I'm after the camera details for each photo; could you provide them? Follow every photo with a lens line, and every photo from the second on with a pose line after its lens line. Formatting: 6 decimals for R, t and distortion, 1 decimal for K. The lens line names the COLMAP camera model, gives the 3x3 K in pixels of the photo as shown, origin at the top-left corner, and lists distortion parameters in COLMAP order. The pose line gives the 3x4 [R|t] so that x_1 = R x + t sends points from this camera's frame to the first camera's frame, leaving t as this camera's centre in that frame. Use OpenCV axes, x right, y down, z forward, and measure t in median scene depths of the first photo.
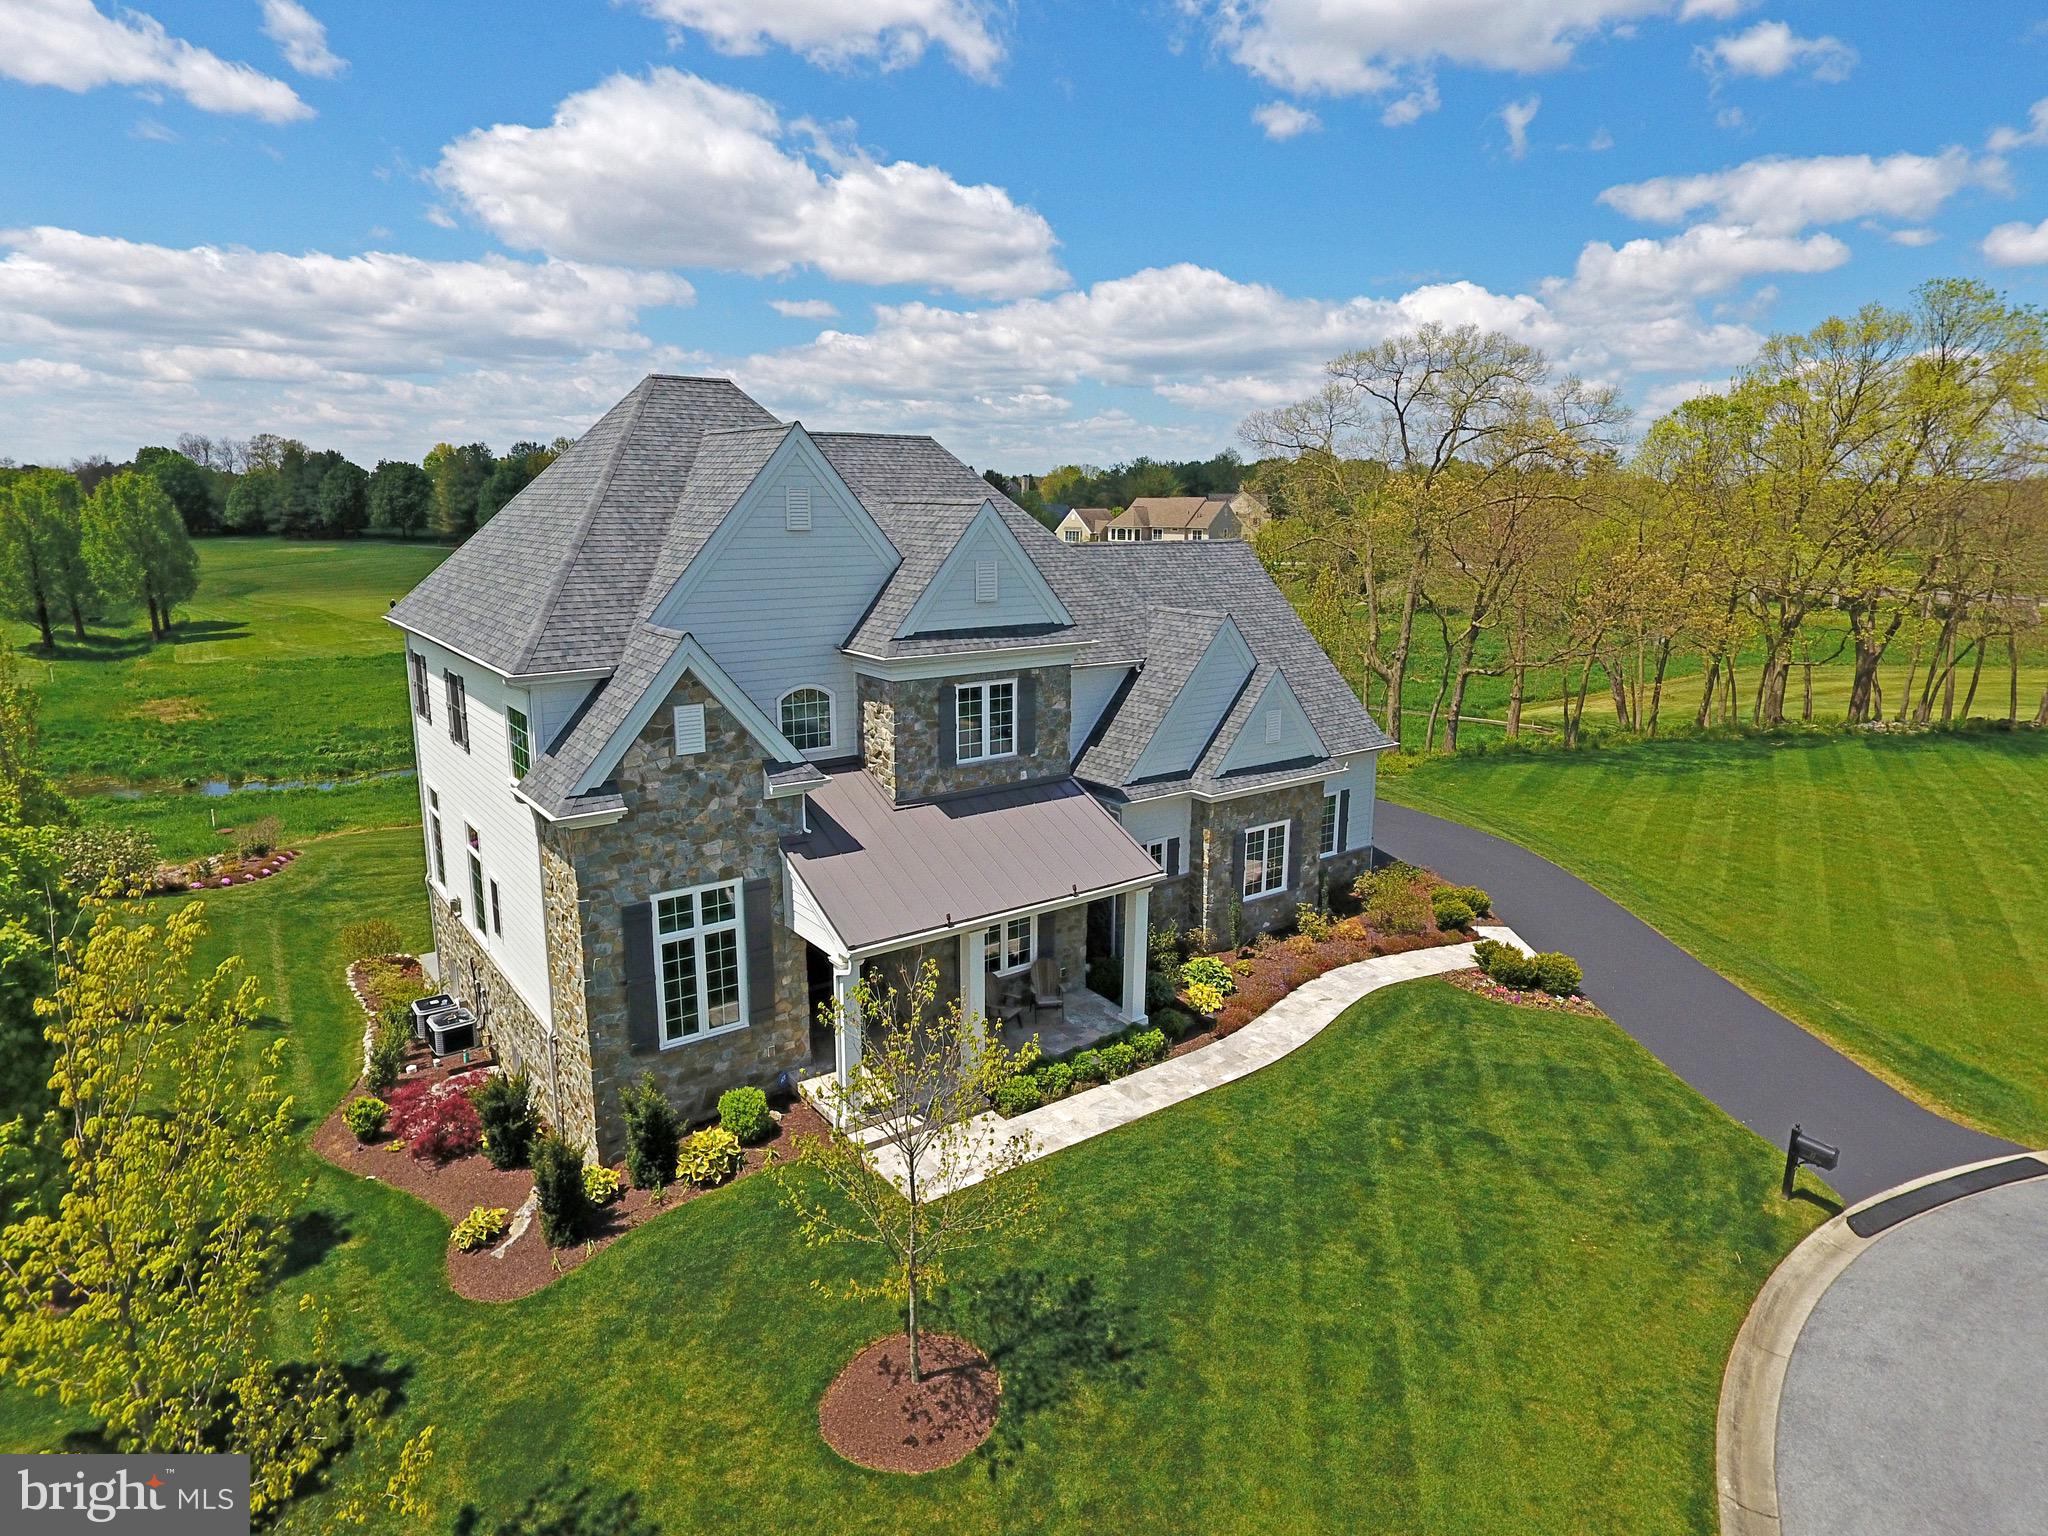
lens RADIAL K [[1178.4, 0, 1025.7], [0, 1178.4, 742.5], [0, 0, 1]] dist [-0.003452, -0.001891]
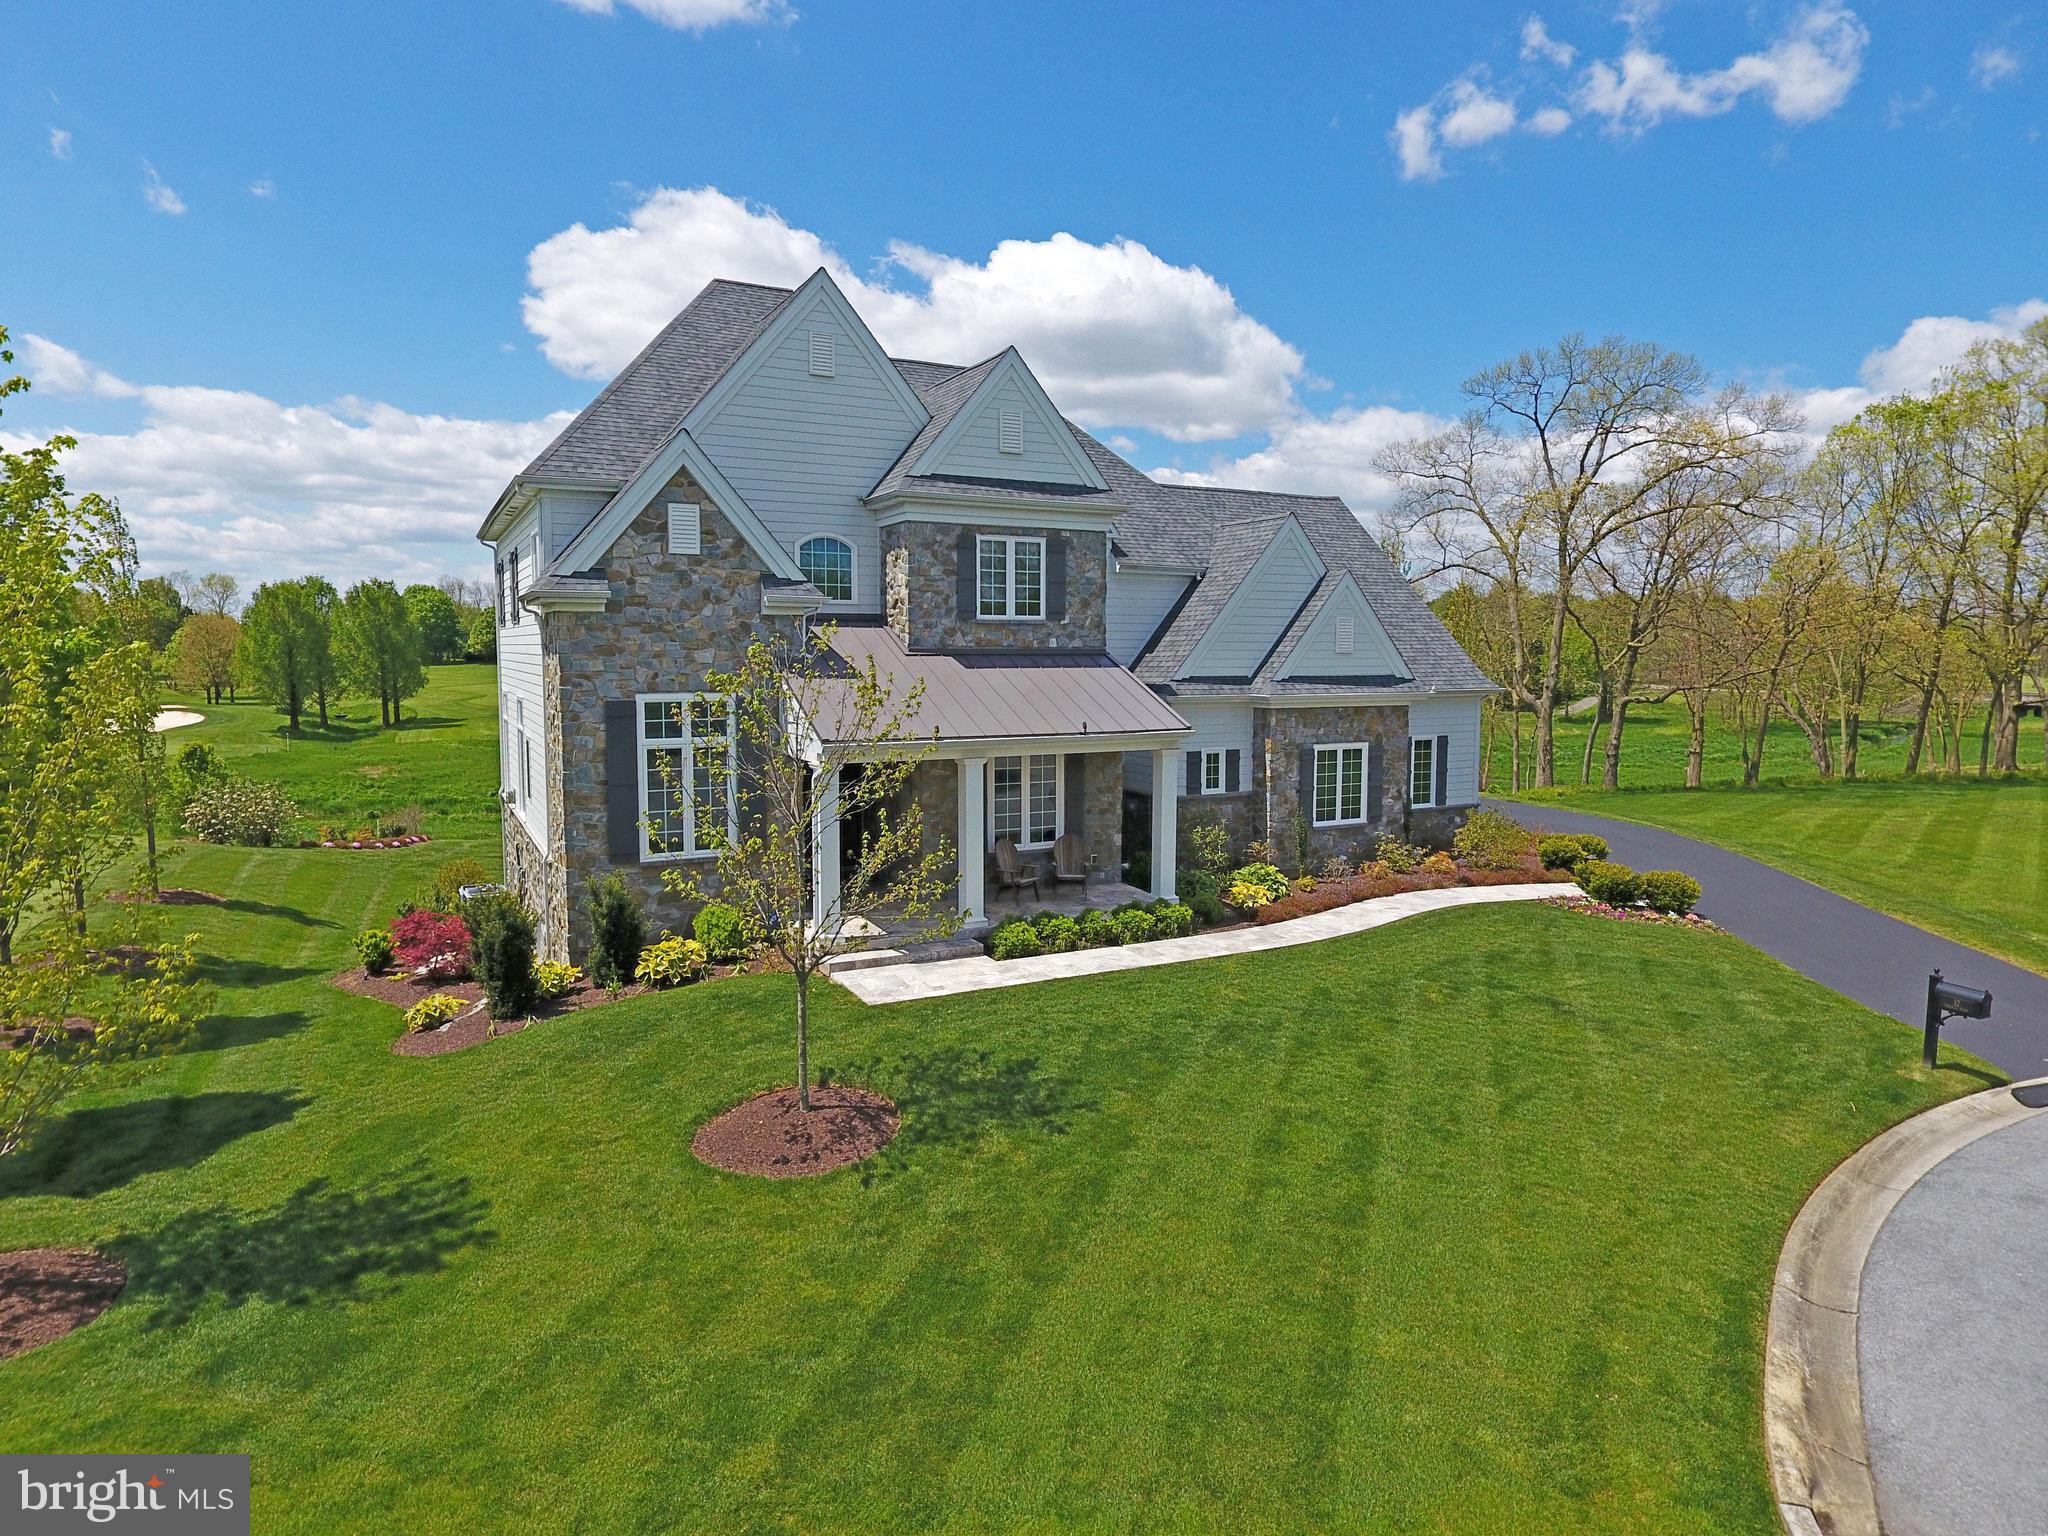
lens RADIAL K [[1178.4, 0, 1025.7], [0, 1178.4, 742.5], [0, 0, 1]] dist [-0.003452, -0.001891]
pose [[0.987755, 0.009249, -0.155738, 0.135325], [-0.028545, 0.992104, -0.122125, 0.241773], [0.153378, 0.125075, 0.980220, 0.076032]]
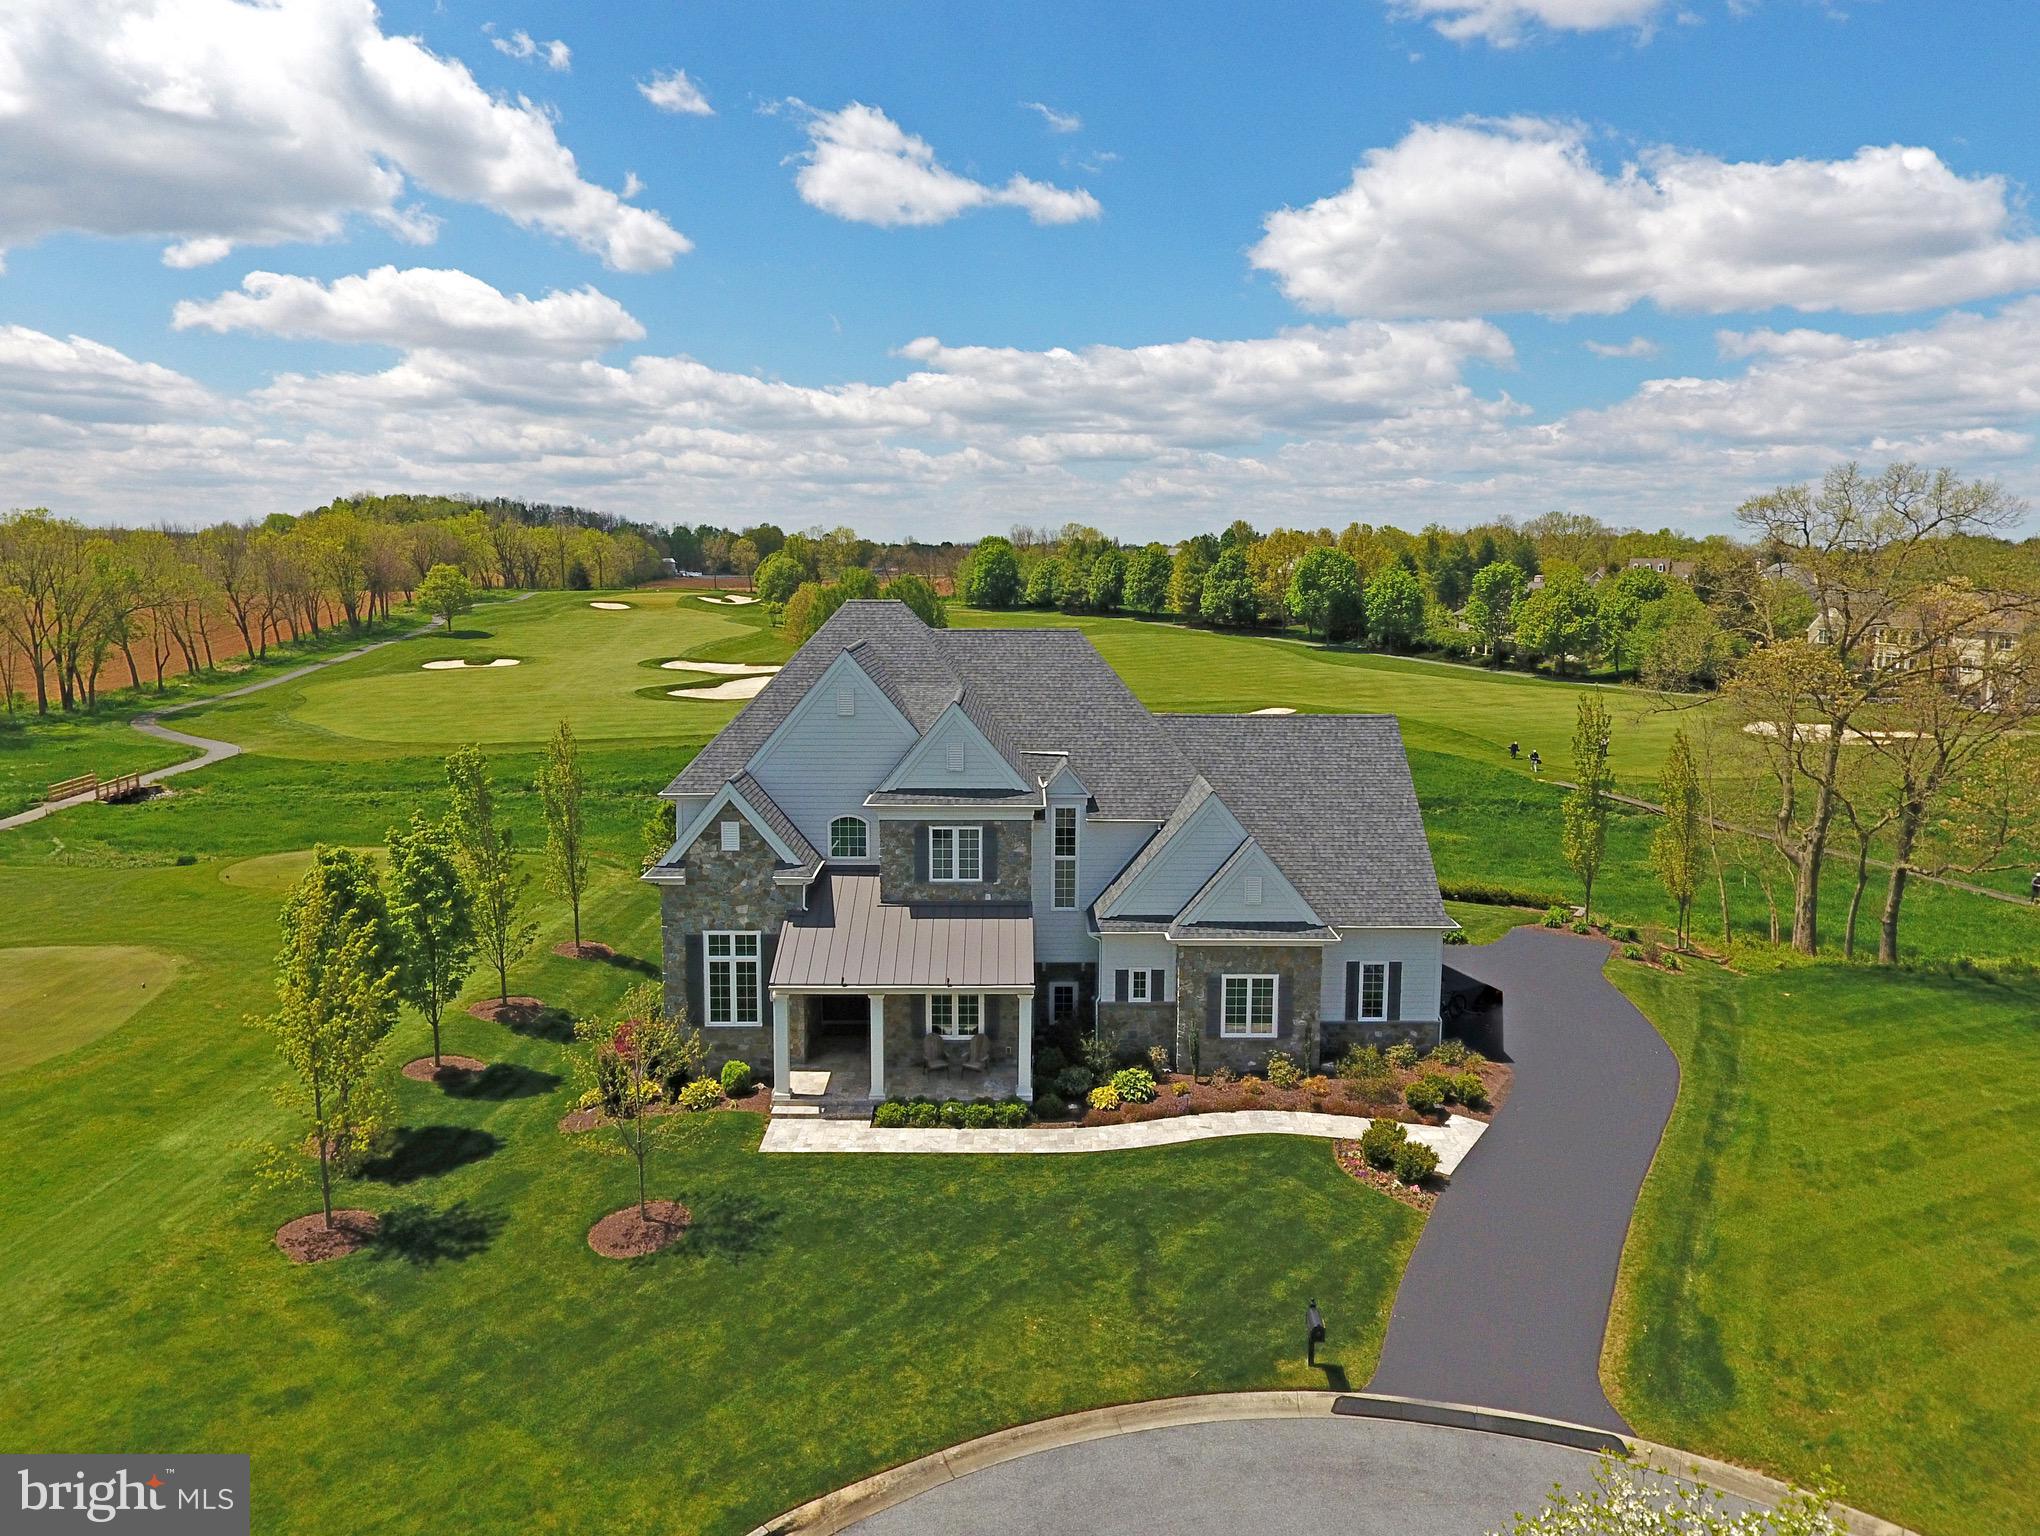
lens RADIAL K [[1239.8, 0, 1033.3], [0, 1239.8, 691.5], [0, 0, 1]] dist [-0.004874, -0.000820]
pose [[0.809634, 0.058484, -0.584014, 0.937337], [-0.118641, 0.990791, -0.065255, -0.130789], [0.574819, 0.122121, 0.809117, -0.183446]]
